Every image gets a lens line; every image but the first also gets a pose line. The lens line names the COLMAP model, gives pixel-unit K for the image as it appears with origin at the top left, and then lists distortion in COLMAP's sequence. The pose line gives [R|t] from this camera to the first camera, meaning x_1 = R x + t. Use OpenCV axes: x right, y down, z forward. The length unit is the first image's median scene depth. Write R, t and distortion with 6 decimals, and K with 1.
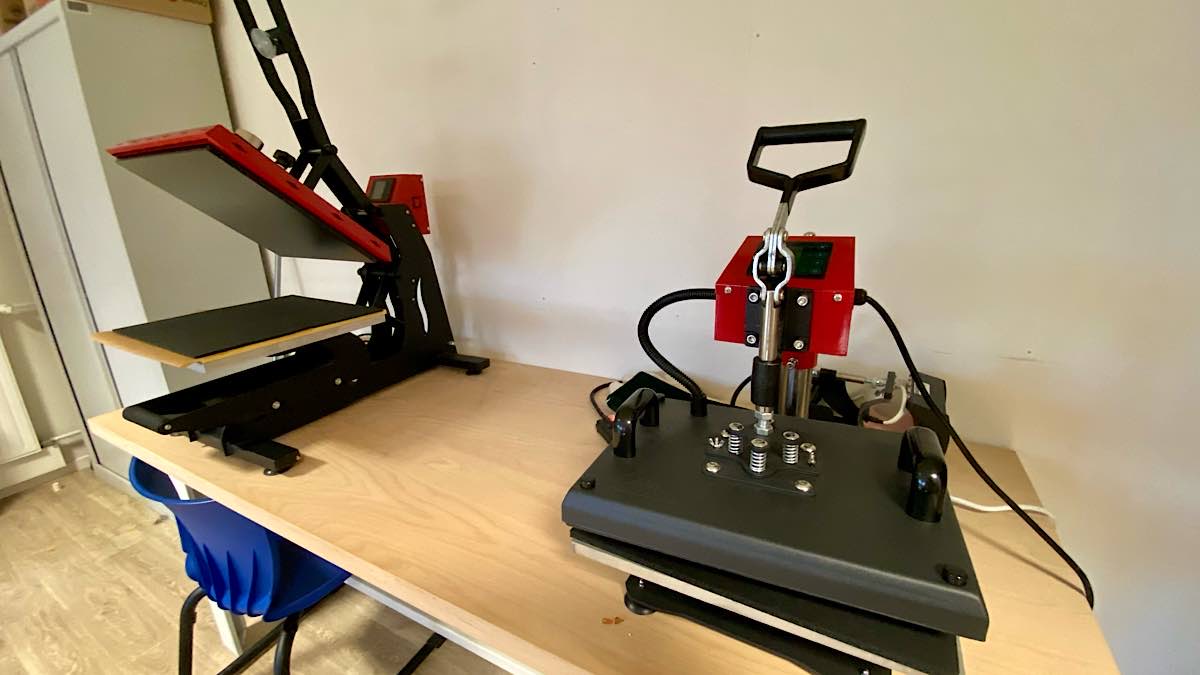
lens RADIAL K [[475.3, 0, 599.7], [0, 475.3, 353.1], [0, 0, 1]] dist [-0.000794, -0.016375]
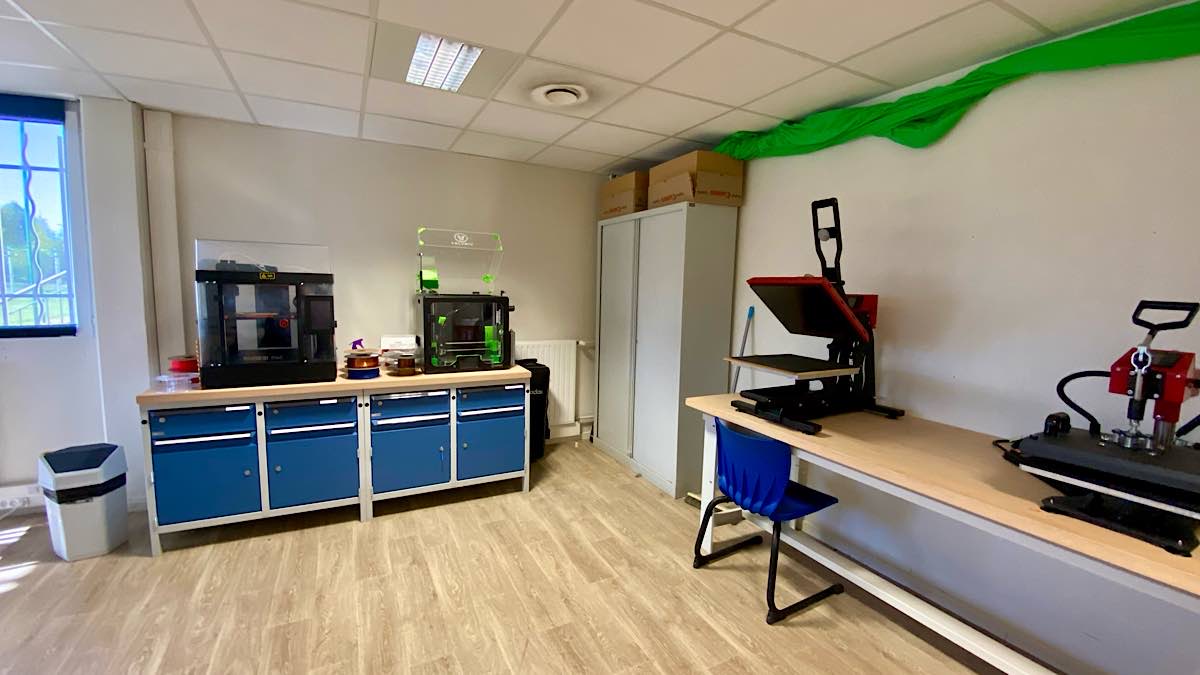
lens RADIAL K [[475.3, 0, 599.7], [0, 475.3, 353.1], [0, 0, 1]] dist [-0.000794, -0.016375]
pose [[0.817571, 0.115355, -0.564156, -0.289321], [-0.215884, 0.969672, -0.114585, 0.325838], [0.533828, 0.215474, 0.817679, -1.200793]]
